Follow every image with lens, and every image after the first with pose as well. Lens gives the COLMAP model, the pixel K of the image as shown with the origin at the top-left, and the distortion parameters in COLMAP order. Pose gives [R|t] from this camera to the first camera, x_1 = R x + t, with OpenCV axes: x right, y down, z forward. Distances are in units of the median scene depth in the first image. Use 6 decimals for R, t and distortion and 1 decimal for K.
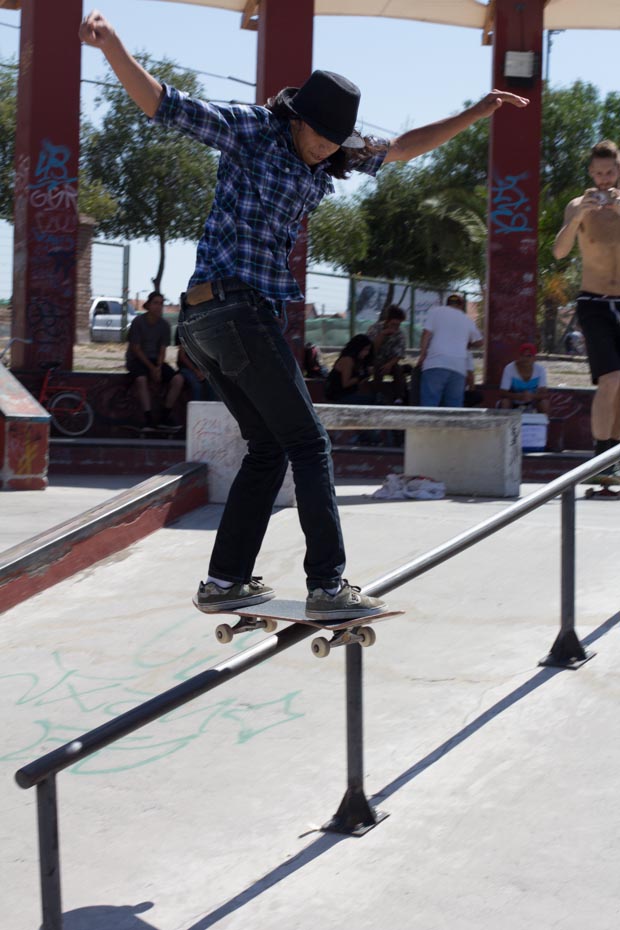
lens RADIAL K [[2179.4, 0, 310.0], [0, 2179.4, 465.0], [0, 0, 1]] dist [-0.138071, 0.199312]
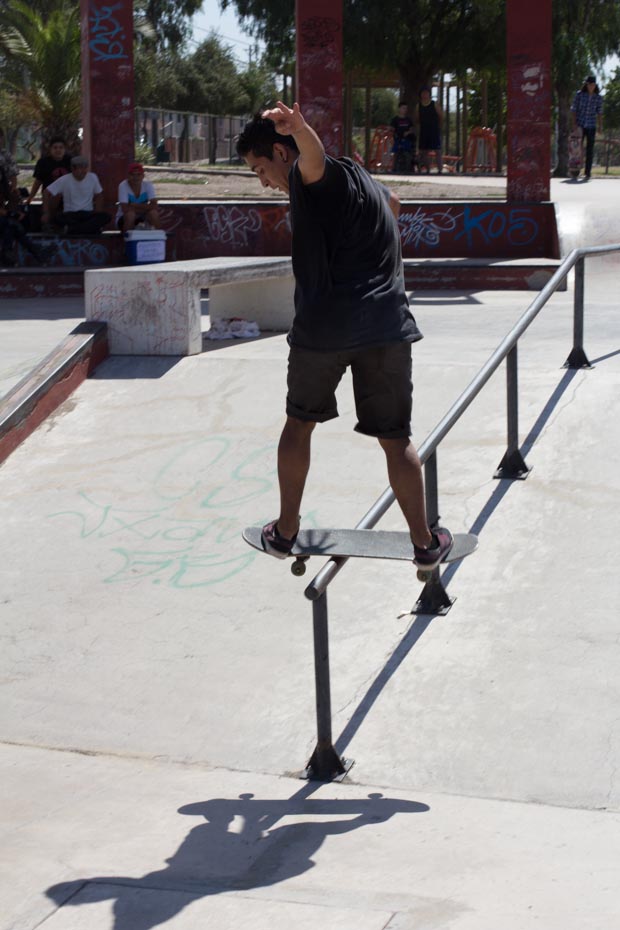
lens RADIAL K [[2179.4, 0, 310.0], [0, 2179.4, 465.0], [0, 0, 1]] dist [-0.138071, 0.199312]
pose [[0.963189, -0.068579, 0.259929, -0.228632], [0.041723, 0.993332, 0.107470, -0.041643], [-0.265566, -0.092669, 0.959629, -0.161204]]
